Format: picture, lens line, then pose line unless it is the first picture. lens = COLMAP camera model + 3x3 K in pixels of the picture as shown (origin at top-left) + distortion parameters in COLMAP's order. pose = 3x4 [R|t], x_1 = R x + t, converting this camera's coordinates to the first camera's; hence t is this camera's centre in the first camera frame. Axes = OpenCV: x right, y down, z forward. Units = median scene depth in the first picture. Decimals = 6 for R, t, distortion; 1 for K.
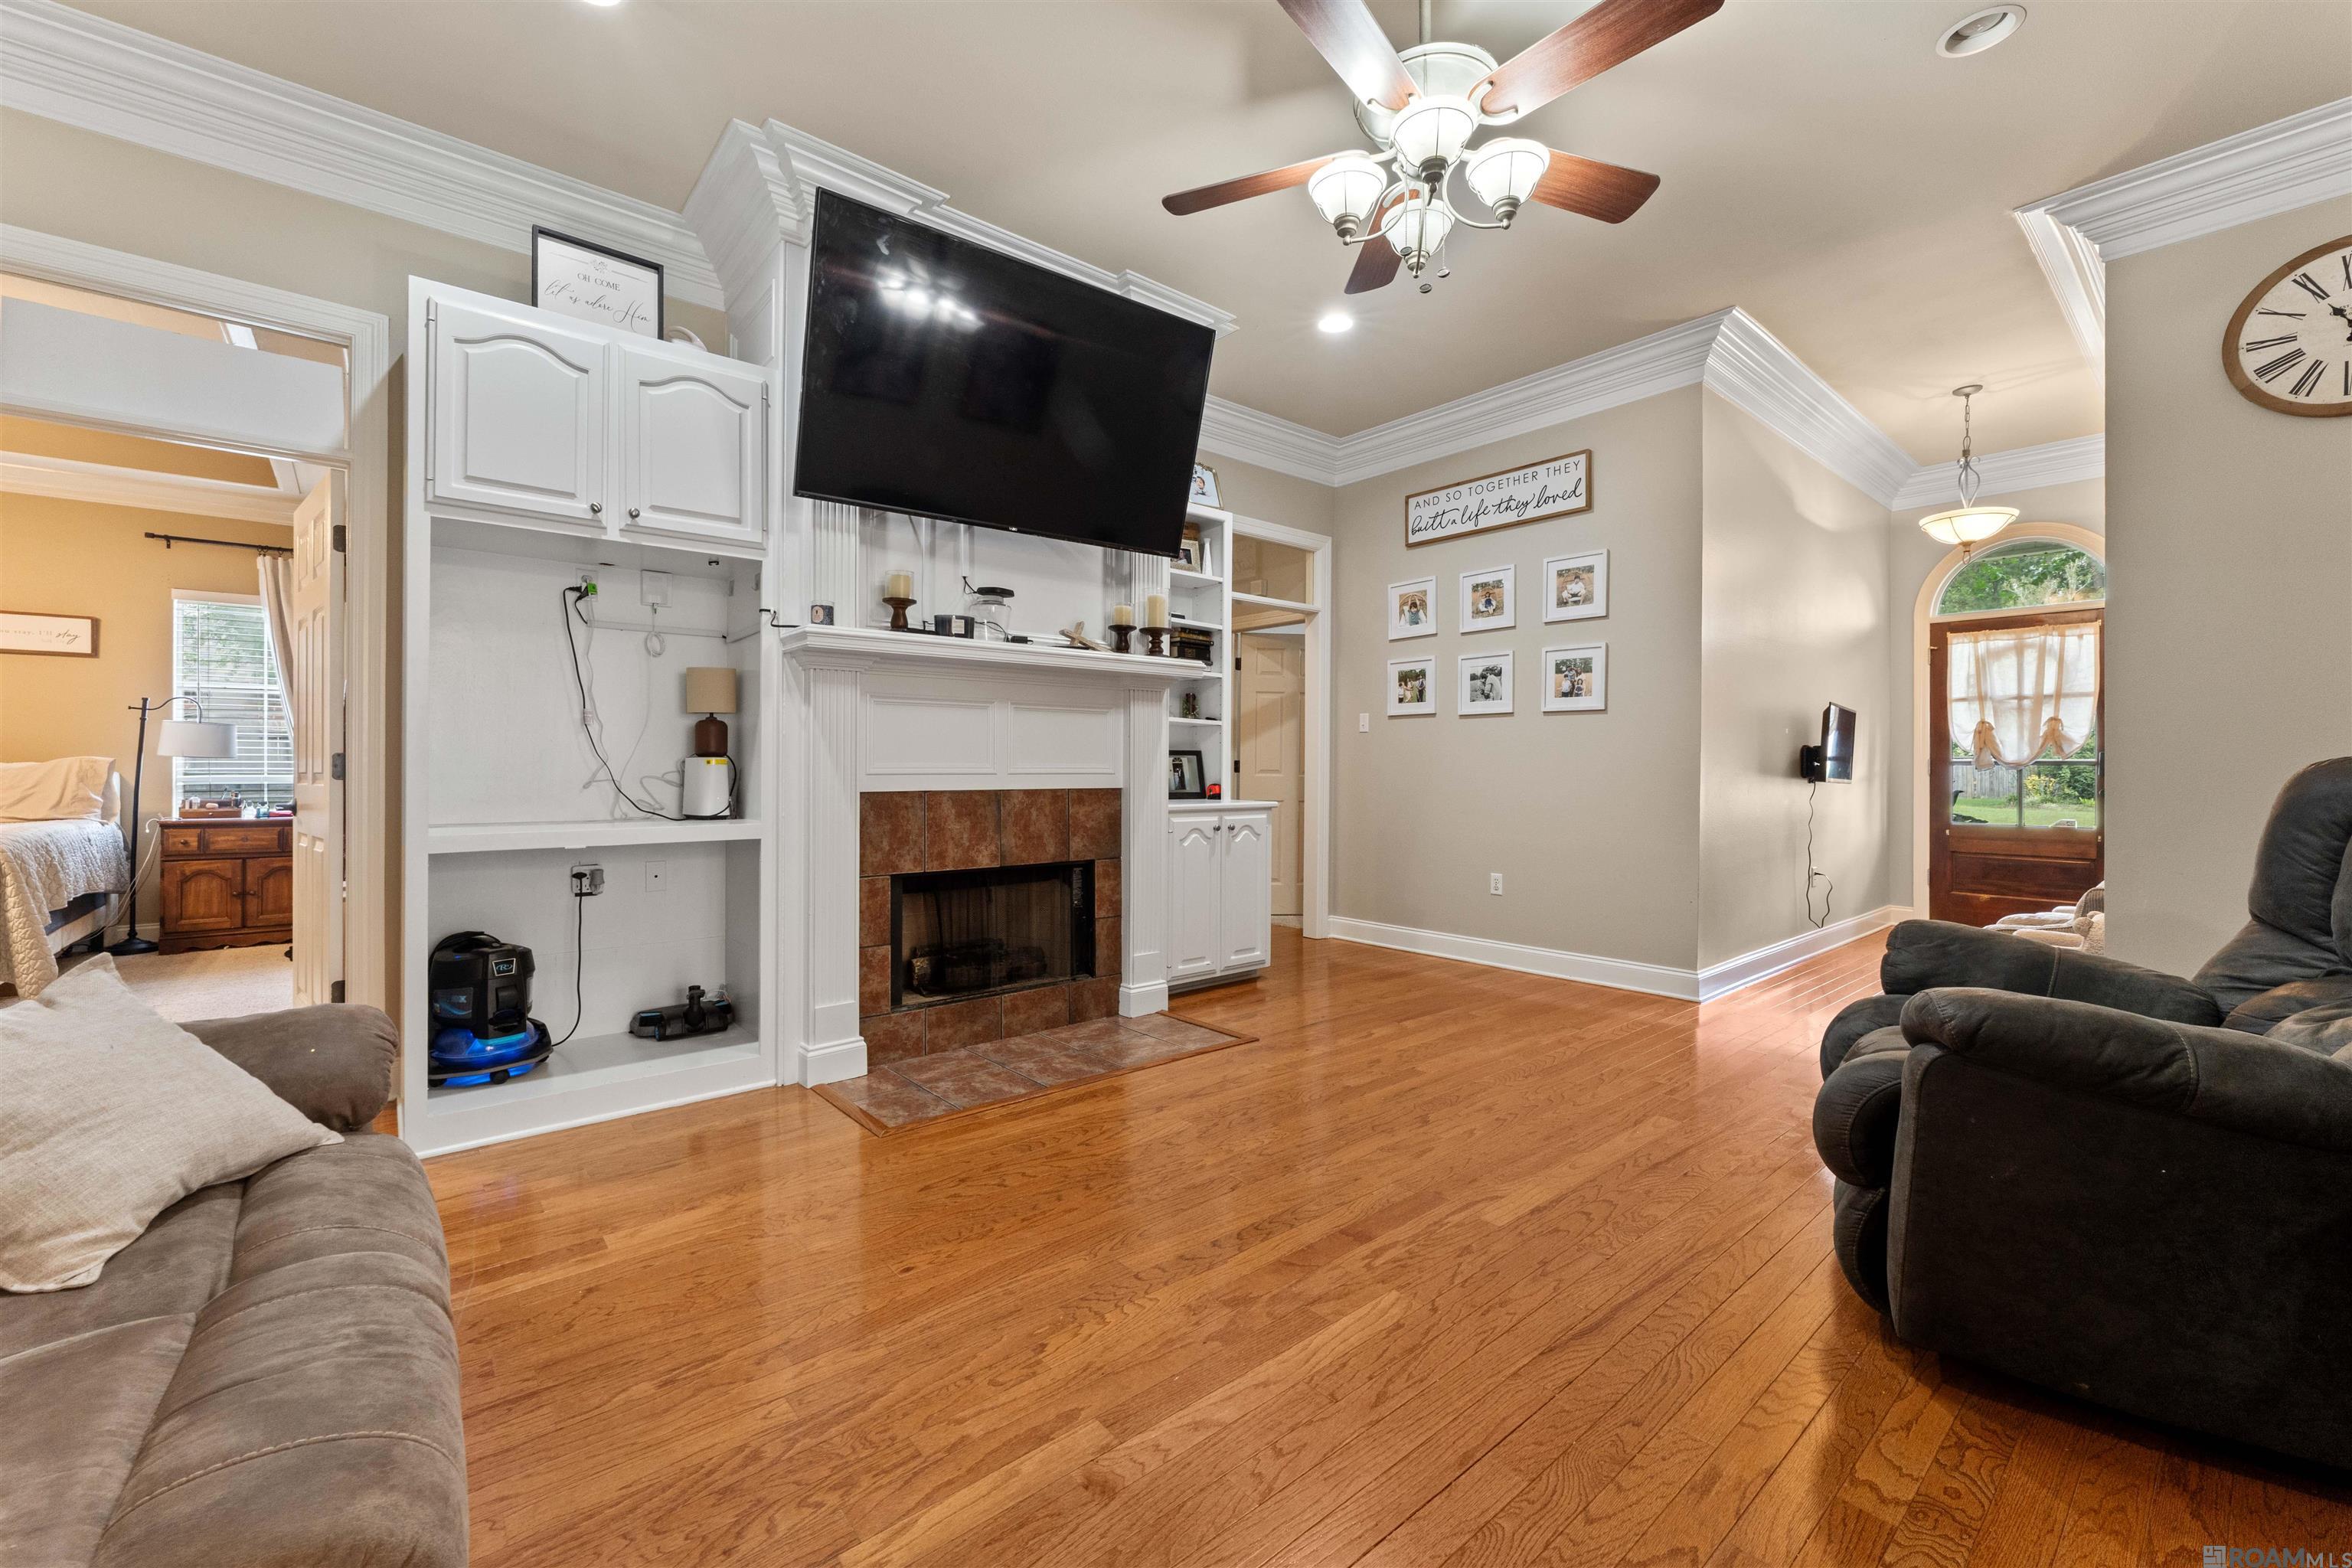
lens RADIAL K [[929.7, 0, 1170.7], [0, 929.7, 766.5], [0, 0, 1]] dist [0.001479, -0.000009]
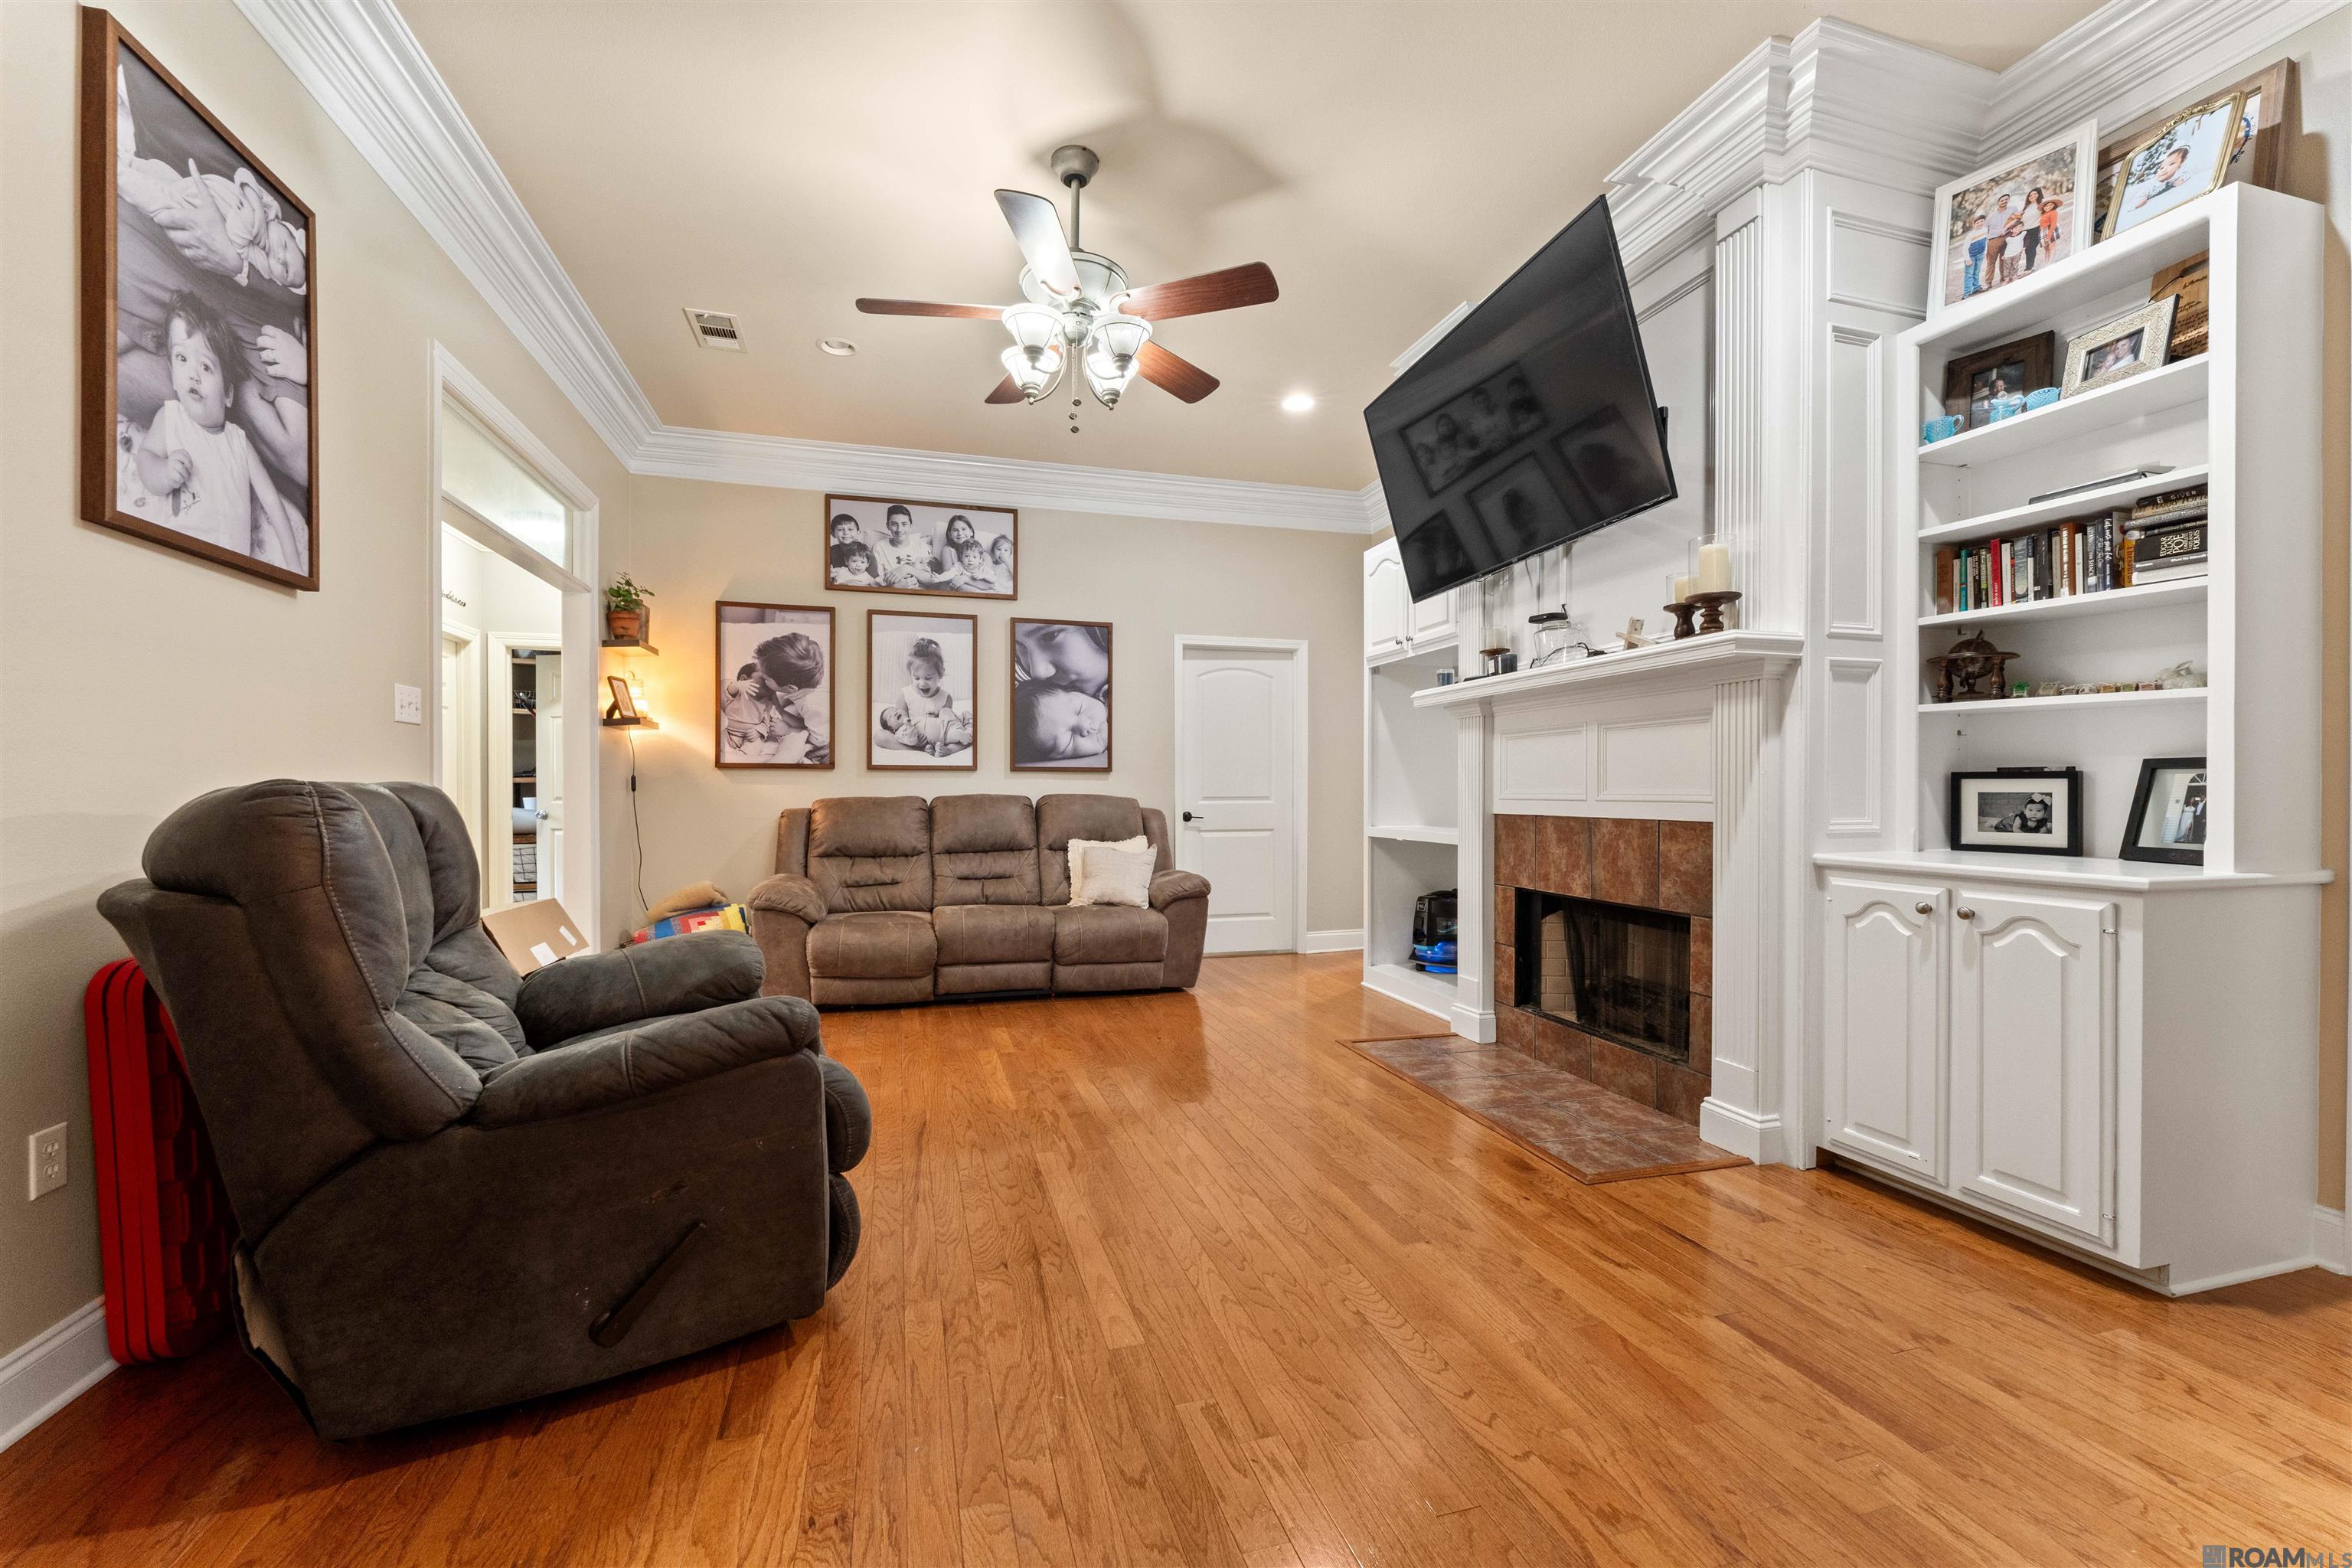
lens RADIAL K [[929.7, 0, 1168.6], [0, 929.7, 795.9], [0, 0, 1]] dist [0.001479, -0.000009]
pose [[-0.395369, 0.003110, -0.918517, 0.857189], [0.000190, 0.999995, 0.003304, 0.000245], [0.918522, 0.001131, -0.395368, 0.987137]]
